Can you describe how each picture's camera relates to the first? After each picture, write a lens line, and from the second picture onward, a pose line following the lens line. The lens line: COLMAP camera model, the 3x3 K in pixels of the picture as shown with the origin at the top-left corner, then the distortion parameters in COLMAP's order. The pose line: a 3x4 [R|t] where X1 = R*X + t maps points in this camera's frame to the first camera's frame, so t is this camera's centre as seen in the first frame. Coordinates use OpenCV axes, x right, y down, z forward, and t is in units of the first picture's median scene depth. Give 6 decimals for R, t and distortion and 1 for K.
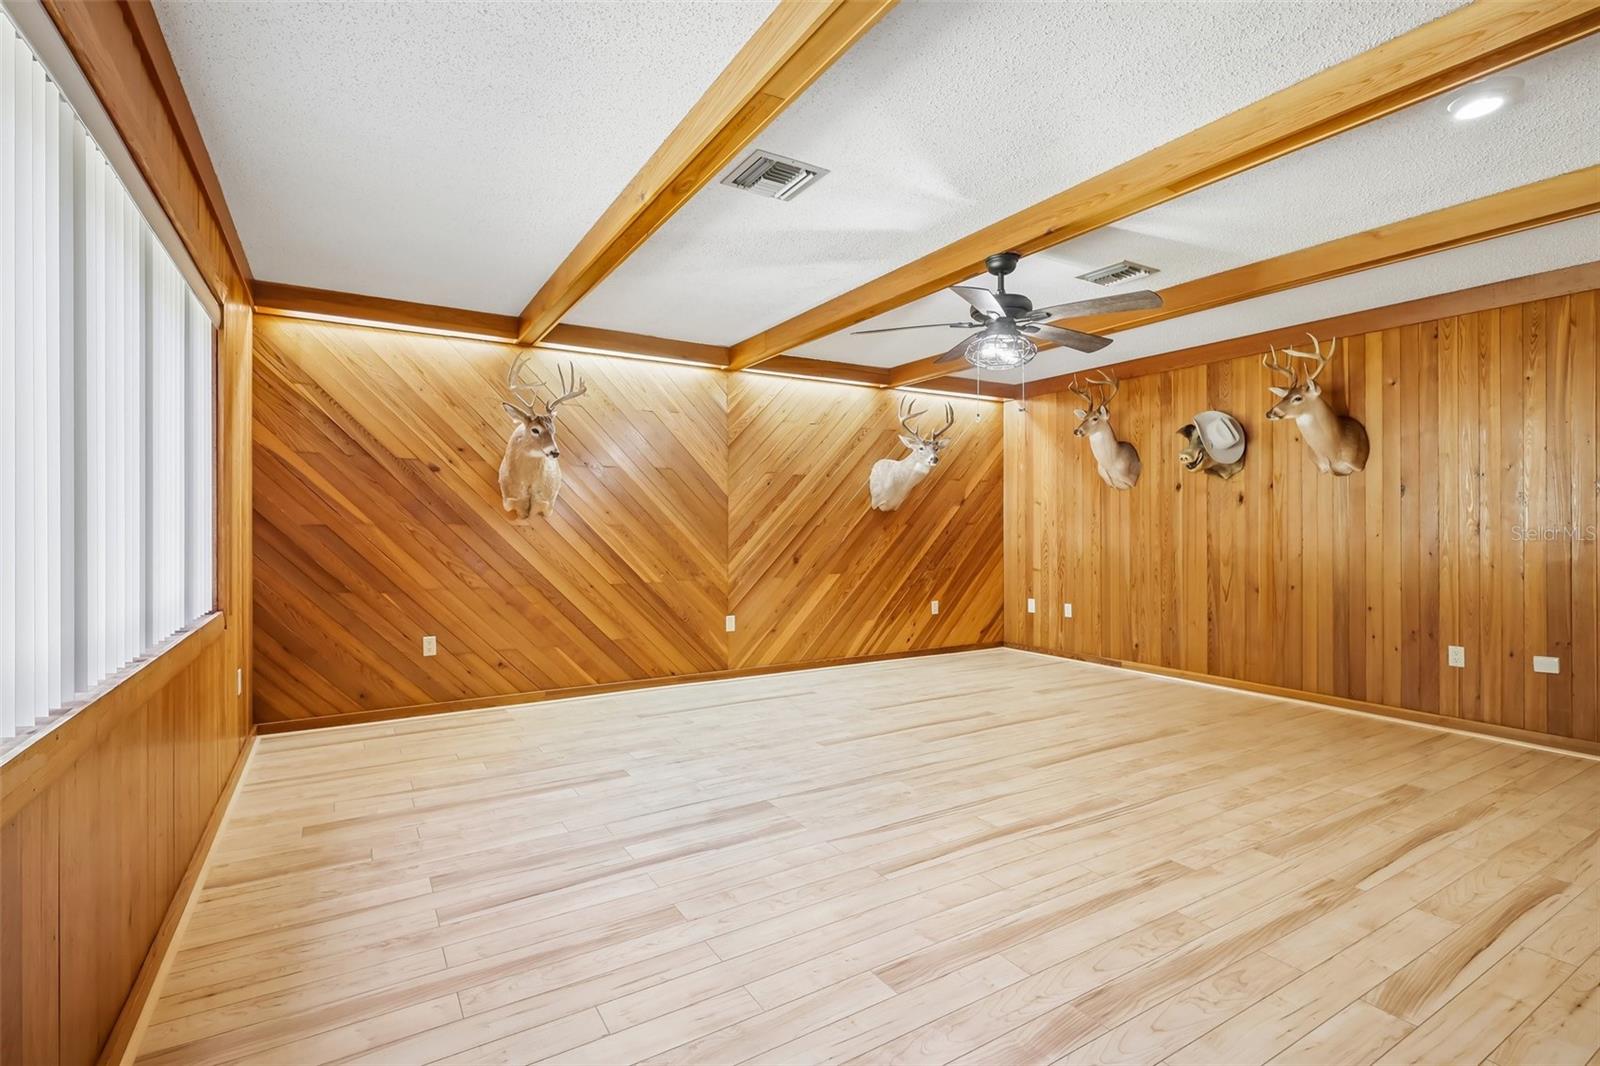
lens RADIAL K [[748.2, 0, 801.9], [0, 748.2, 527.9], [0, 0, 1]] dist [-0.003789, 0.000197]
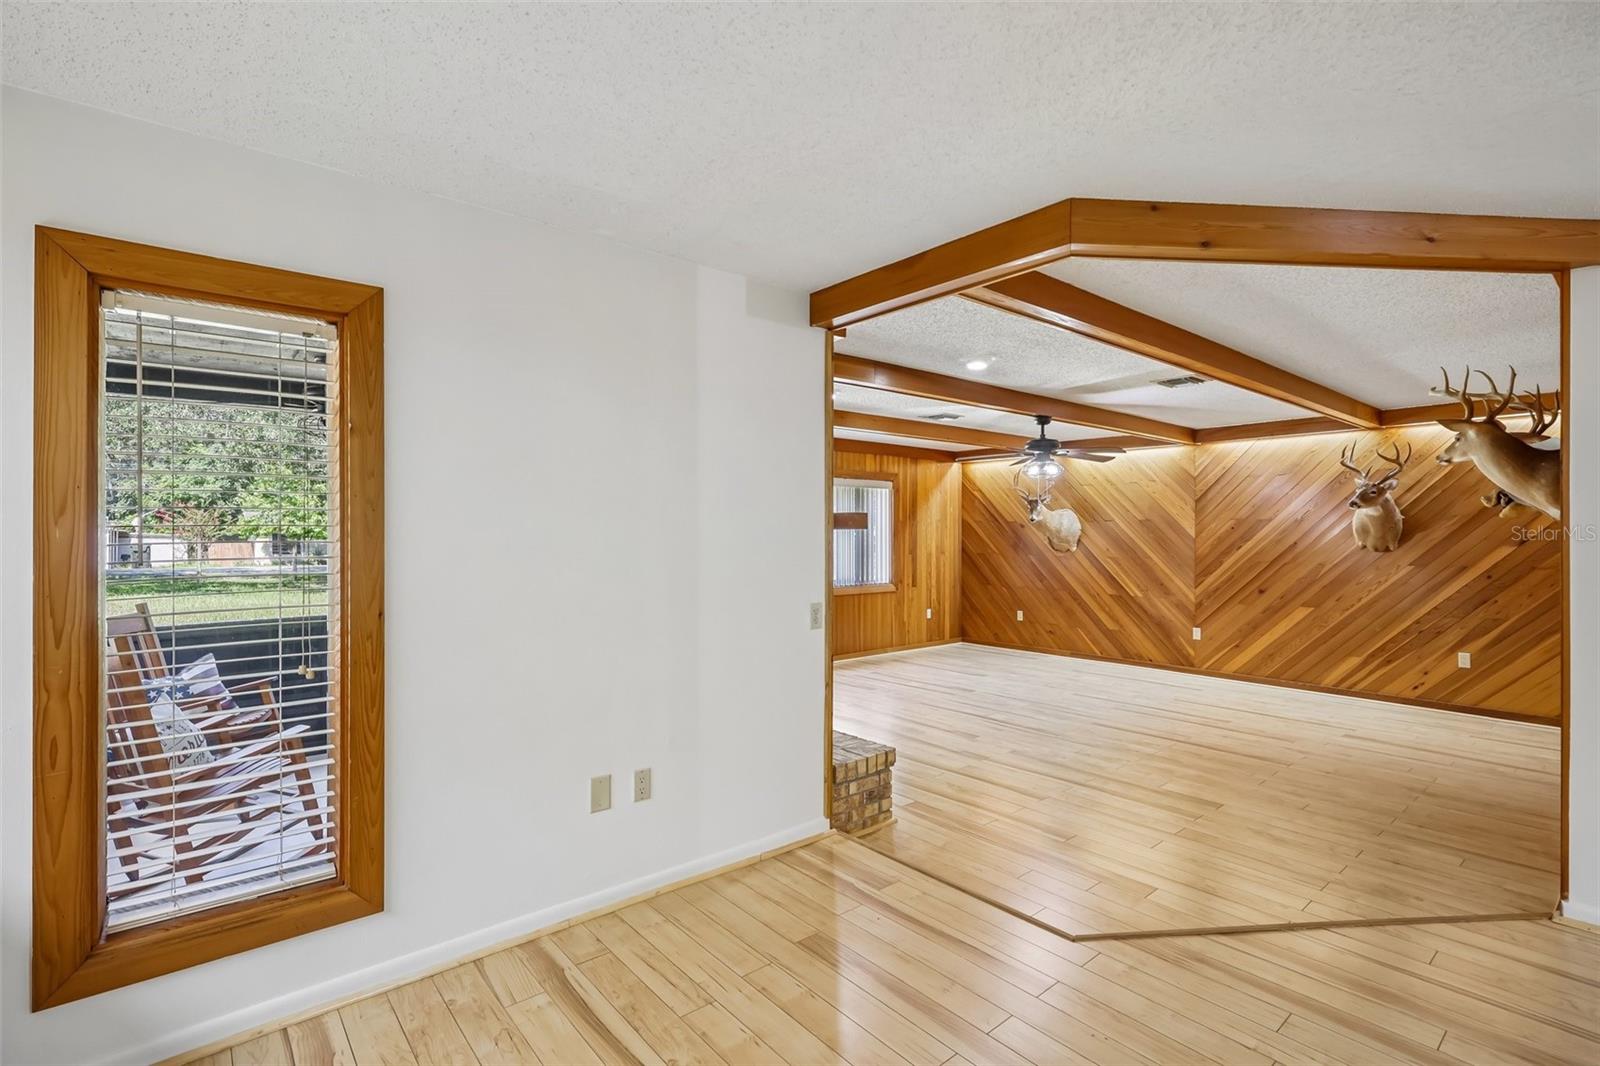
lens RADIAL K [[748.2, 0, 797.3], [0, 748.2, 531.5], [0, 0, 1]] dist [-0.003789, 0.000197]
pose [[0.151538, 0.000563, -0.988451, 1.169705], [-0.007762, 0.999970, -0.000620, -0.050623], [0.988421, 0.007766, 0.151538, 0.096395]]
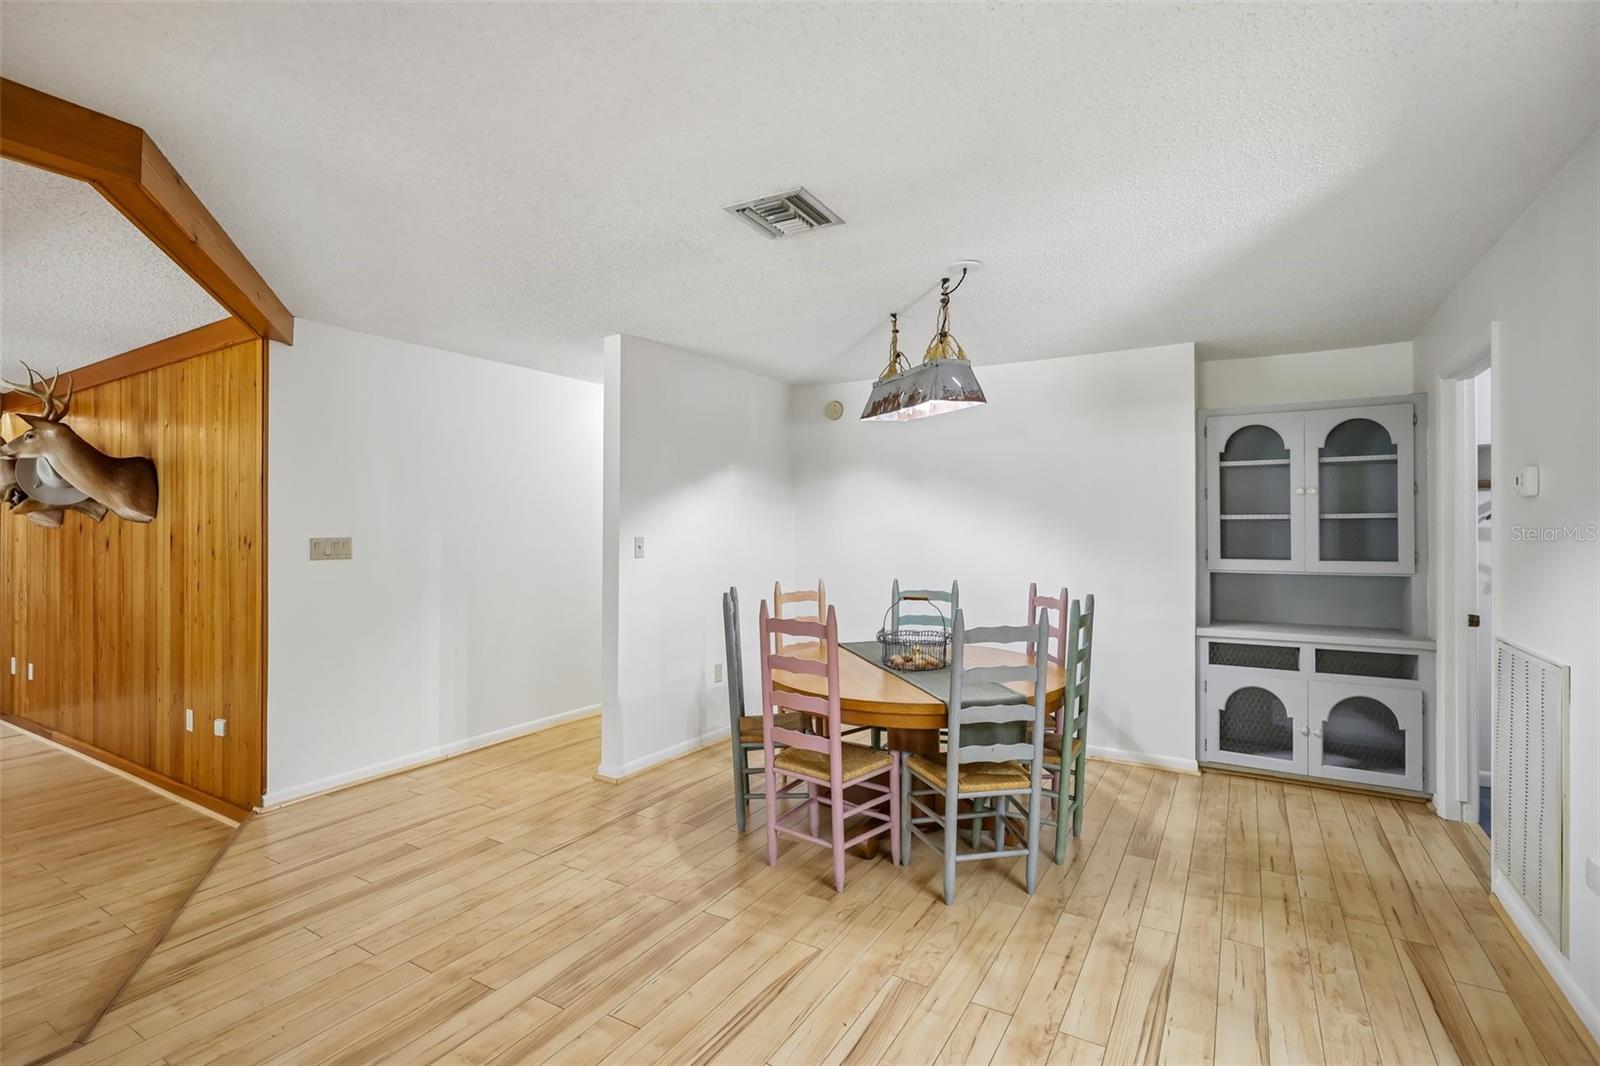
lens RADIAL K [[748.2, 0, 796.8], [0, 748.2, 533.8], [0, 0, 1]] dist [-0.003789, 0.000197]
pose [[0.886342, -0.002222, 0.463026, 0.877444], [0.002601, 0.999997, -0.000180, -0.047963], [-0.463024, 0.001364, 0.886345, -0.149802]]
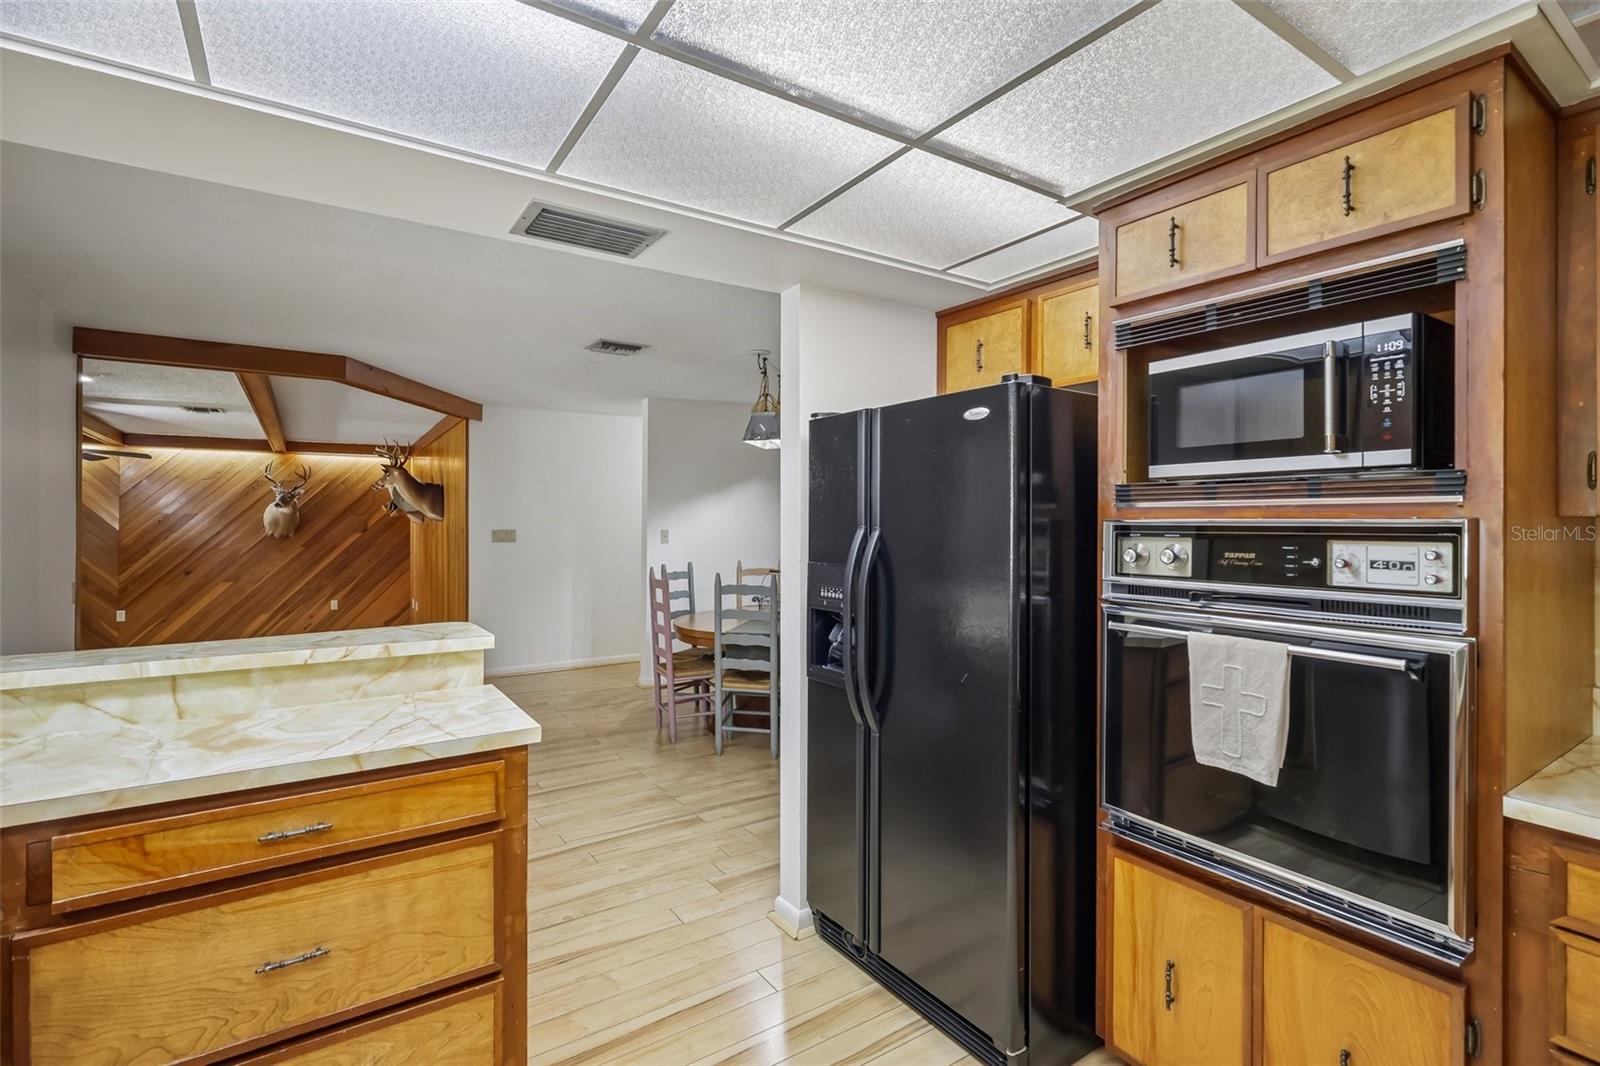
lens RADIAL K [[748.2, 0, 805.1], [0, 748.2, 527.2], [0, 0, 1]] dist [-0.003789, 0.000197]
pose [[0.999009, -0.000534, 0.044512, 1.257604], [0.000716, 0.999991, -0.004082, -0.043839], [-0.044509, 0.004109, 0.999001, -0.571091]]
